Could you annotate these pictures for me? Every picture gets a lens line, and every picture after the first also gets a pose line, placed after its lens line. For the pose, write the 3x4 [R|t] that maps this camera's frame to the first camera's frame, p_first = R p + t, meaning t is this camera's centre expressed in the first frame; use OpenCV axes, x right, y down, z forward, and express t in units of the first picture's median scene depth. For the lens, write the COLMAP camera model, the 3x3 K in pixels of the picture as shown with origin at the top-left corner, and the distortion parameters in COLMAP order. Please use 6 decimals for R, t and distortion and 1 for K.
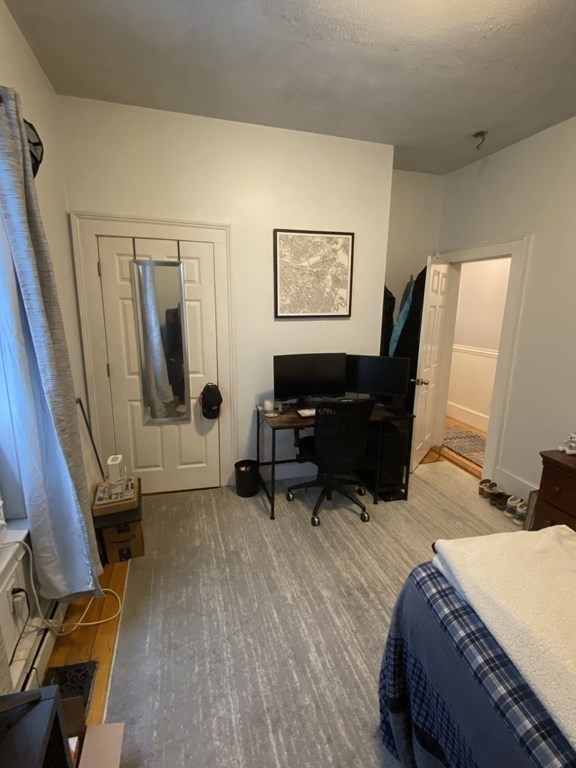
lens RADIAL K [[369.2, 0, 288.0], [0, 369.2, 384.0], [0, 0, 1]] dist [0.035071, -0.026943]
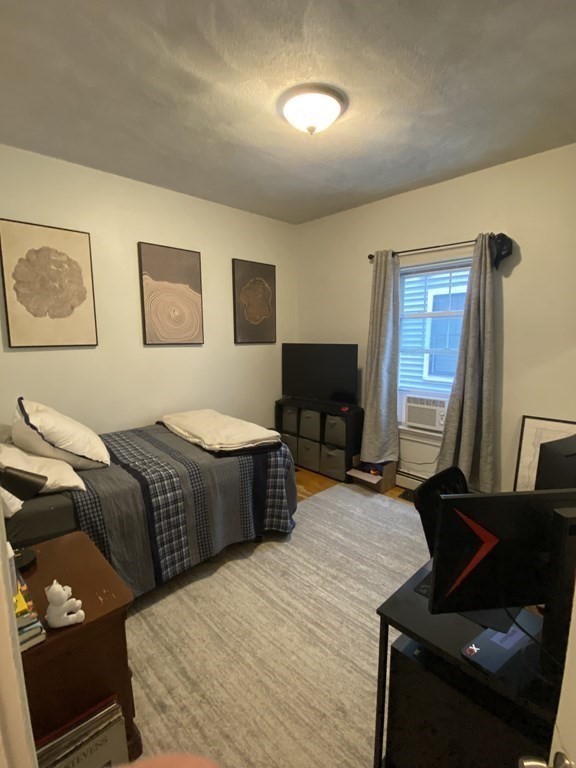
lens RADIAL K [[369.2, 0, 288.0], [0, 369.2, 384.0], [0, 0, 1]] dist [0.035071, -0.026943]
pose [[-0.887020, 0.049779, -0.459041, 0.845105], [-0.111408, 0.941726, 0.317398, -0.362935], [0.448090, 0.332679, -0.829783, 1.707530]]
